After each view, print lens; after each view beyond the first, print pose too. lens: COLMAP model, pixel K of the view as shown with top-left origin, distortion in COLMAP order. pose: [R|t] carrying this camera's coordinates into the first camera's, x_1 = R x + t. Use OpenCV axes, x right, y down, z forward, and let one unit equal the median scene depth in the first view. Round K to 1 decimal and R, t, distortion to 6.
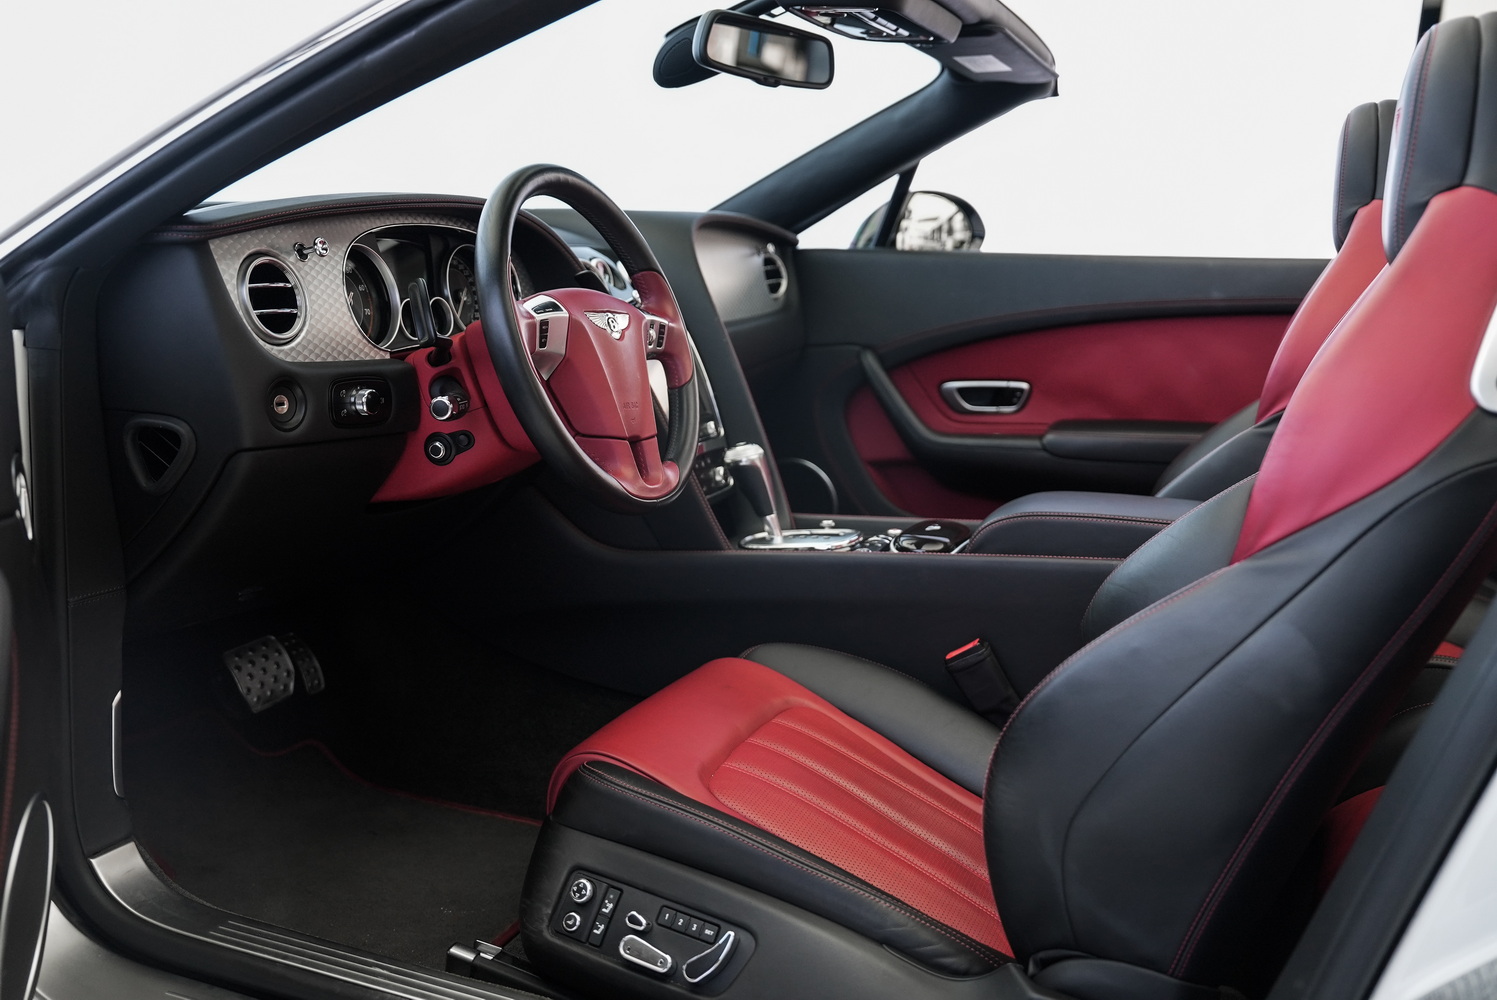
lens RADIAL K [[1455.3, 0, 748.5], [0, 1455.3, 500.0], [0, 0, 1]] dist [0.045967, 0.003377]
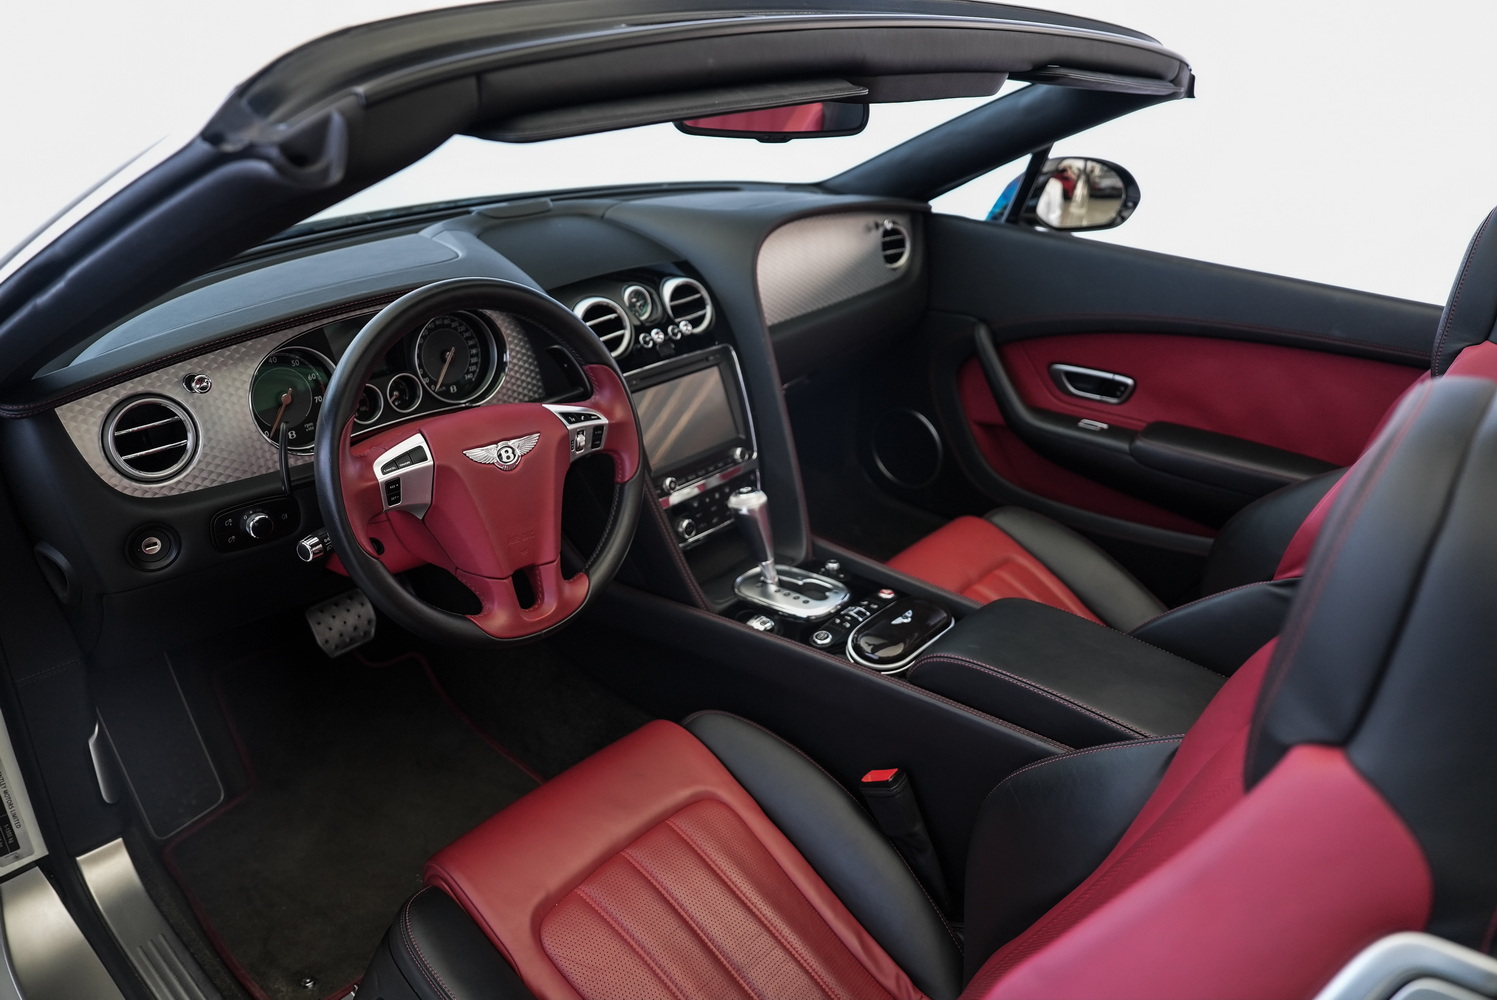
lens RADIAL K [[1064.5, 0, 748.5], [0, 1064.5, 500.0], [0, 0, 1]] dist [-0.174906, 0.239499]
pose [[0.947747, 0.154966, -0.278858, 0.161525], [-0.076523, 0.959005, 0.272860, -0.184463], [0.309710, -0.237264, 0.920753, 0.252262]]
